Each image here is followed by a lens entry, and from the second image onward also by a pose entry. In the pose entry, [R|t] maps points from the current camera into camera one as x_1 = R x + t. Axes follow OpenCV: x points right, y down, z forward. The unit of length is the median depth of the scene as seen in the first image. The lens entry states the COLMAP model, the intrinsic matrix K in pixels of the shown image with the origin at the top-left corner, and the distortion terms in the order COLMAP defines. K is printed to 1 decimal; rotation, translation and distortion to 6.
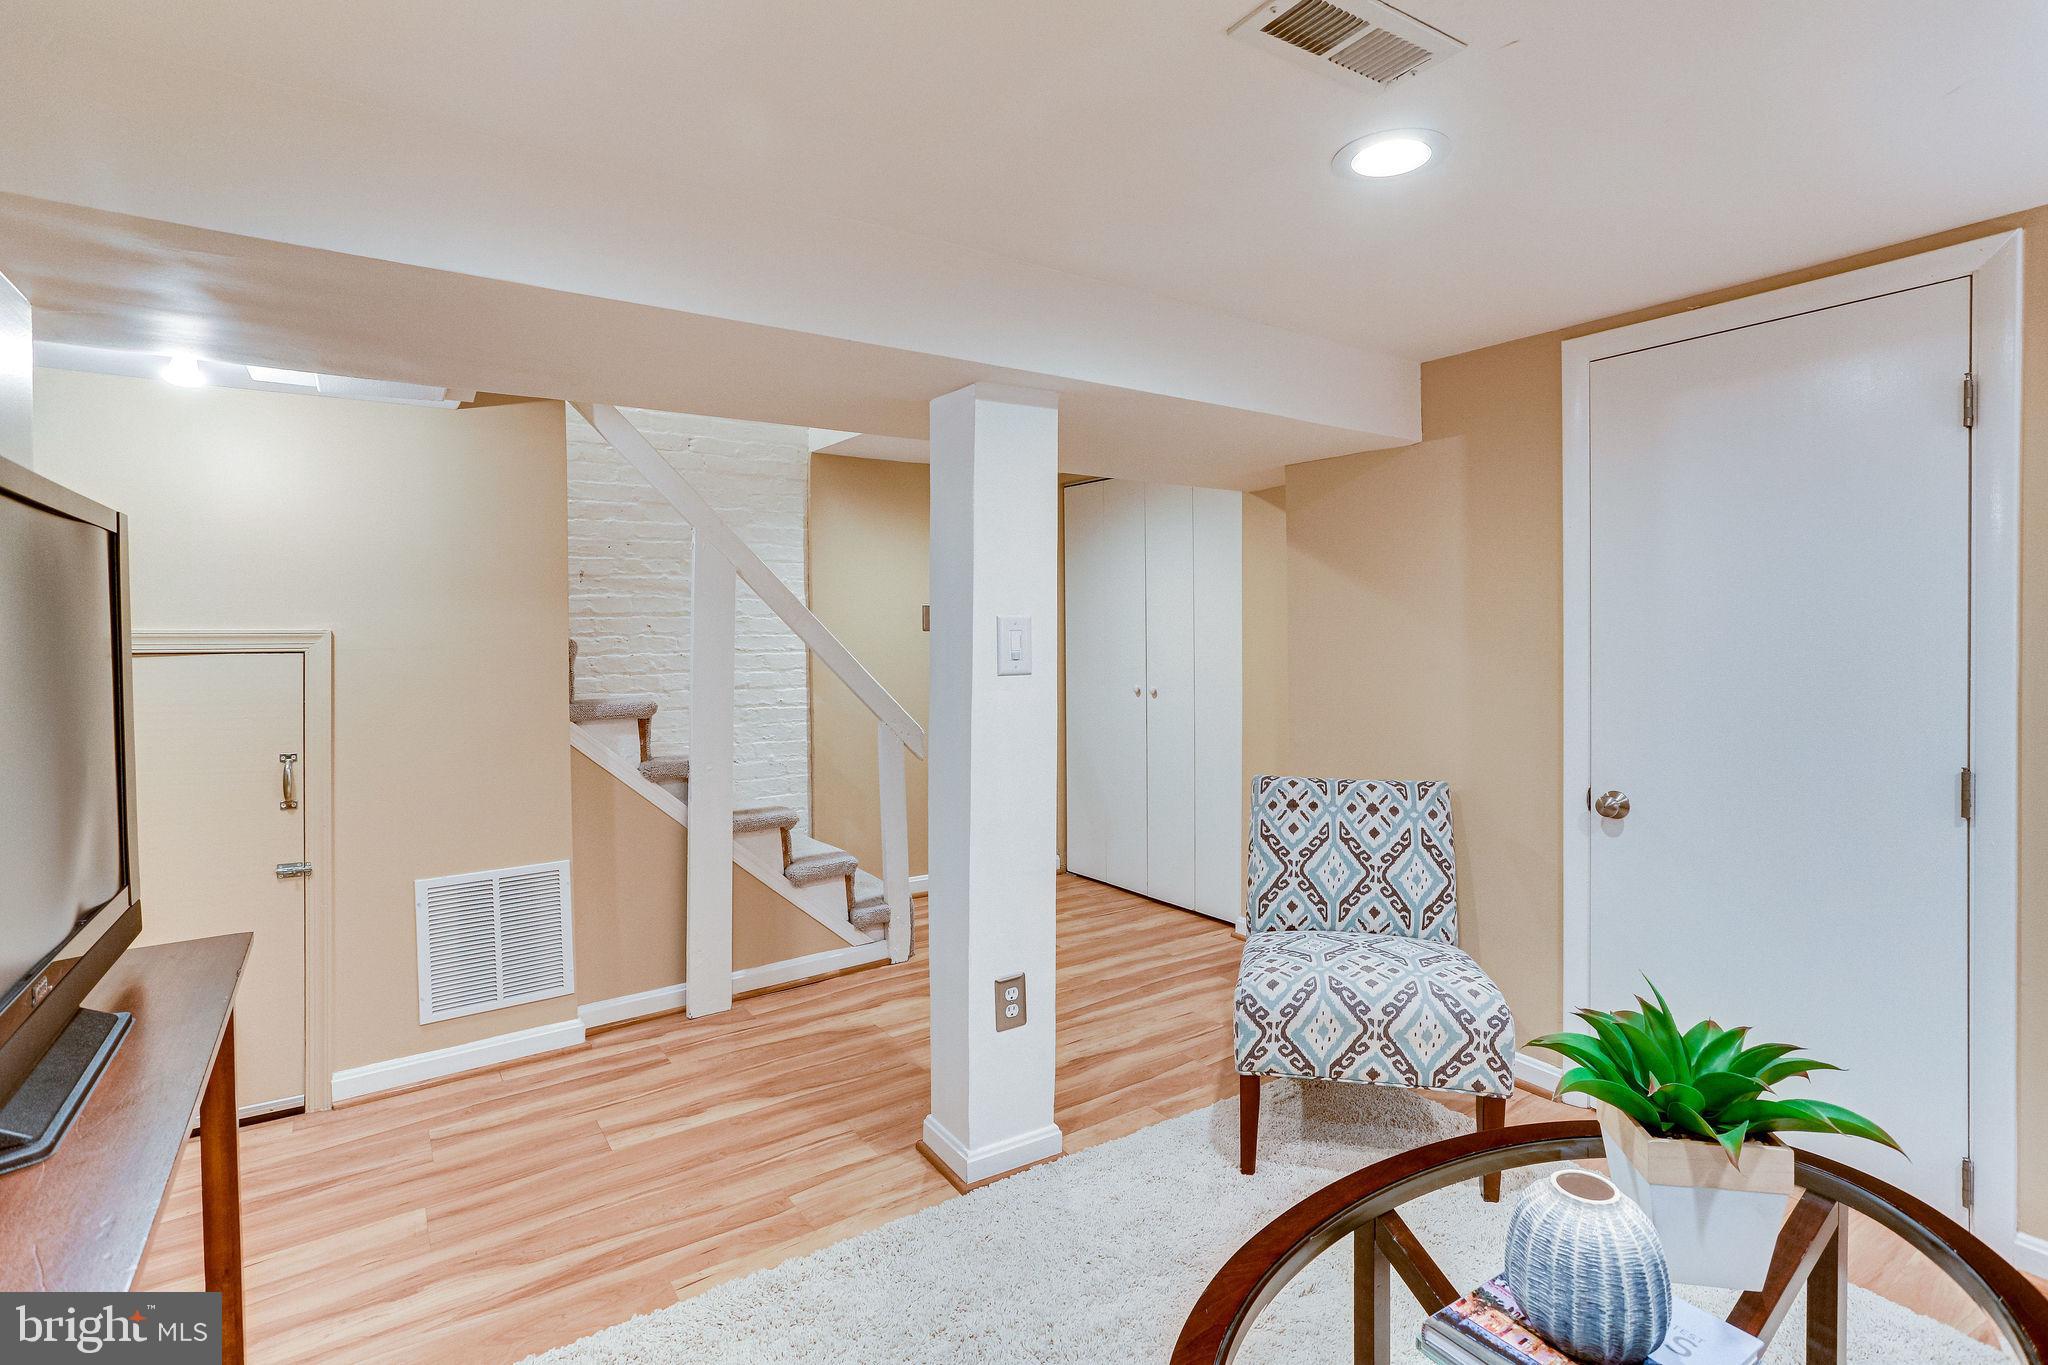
lens RADIAL K [[984.2, 0, 1022.5], [0, 984.2, 640.2], [0, 0, 1]] dist [-0.000031, 0.000490]
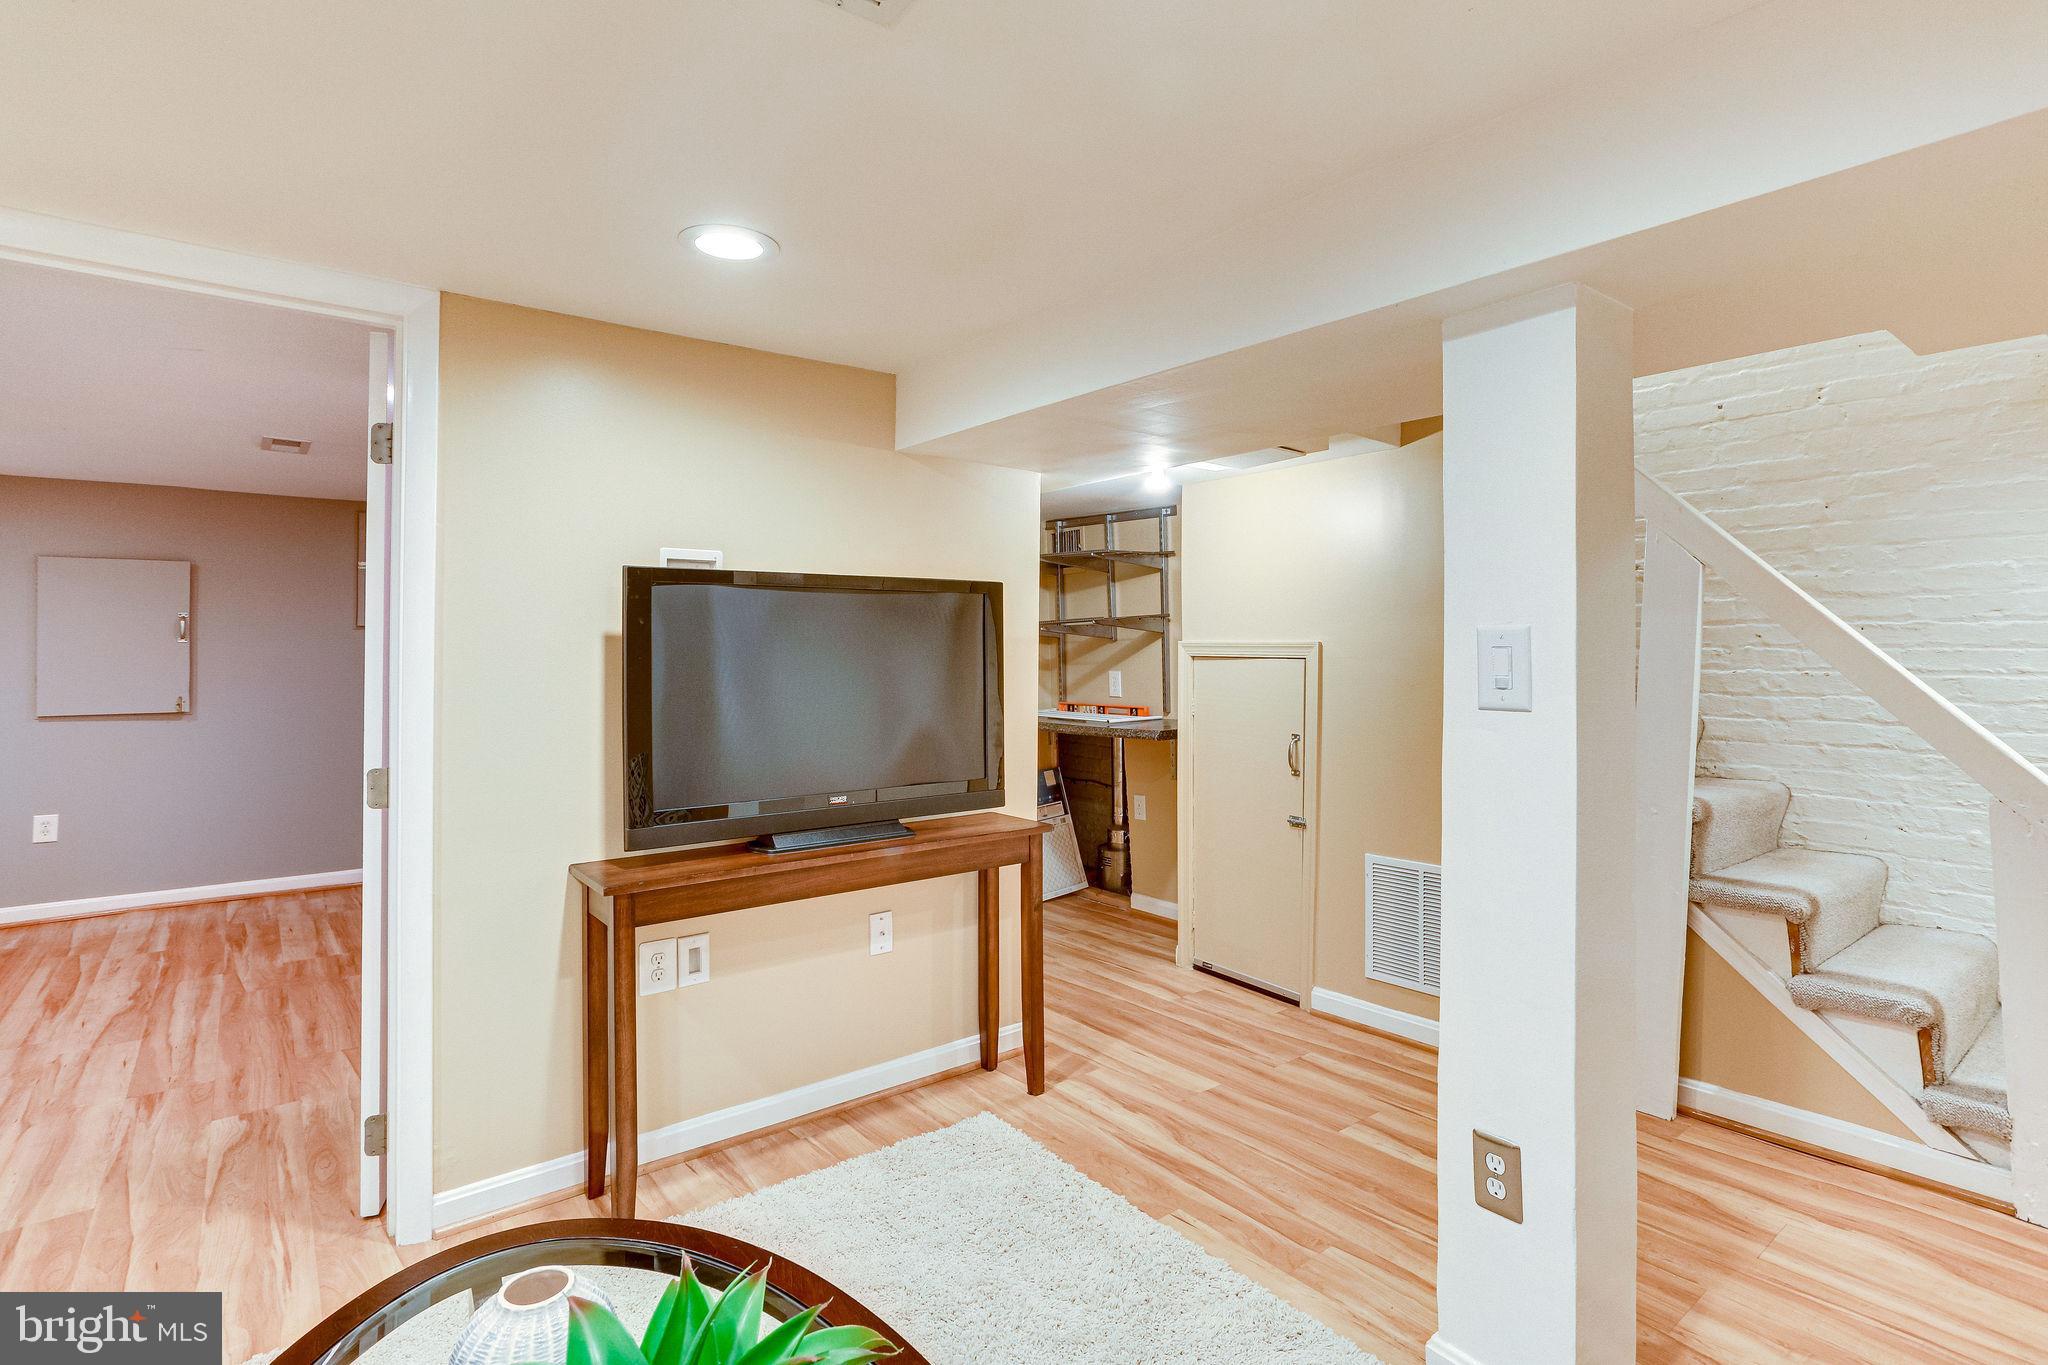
lens RADIAL K [[993.6, 0, 1025.3], [0, 993.6, 622.0], [0, 0, 1]] dist [-0.000520, 0.000248]
pose [[0.083570, -0.017430, -0.996349, 0.590100], [-0.006626, 0.999815, -0.018046, -0.011209], [0.996480, 0.008110, 0.083439, 0.526900]]
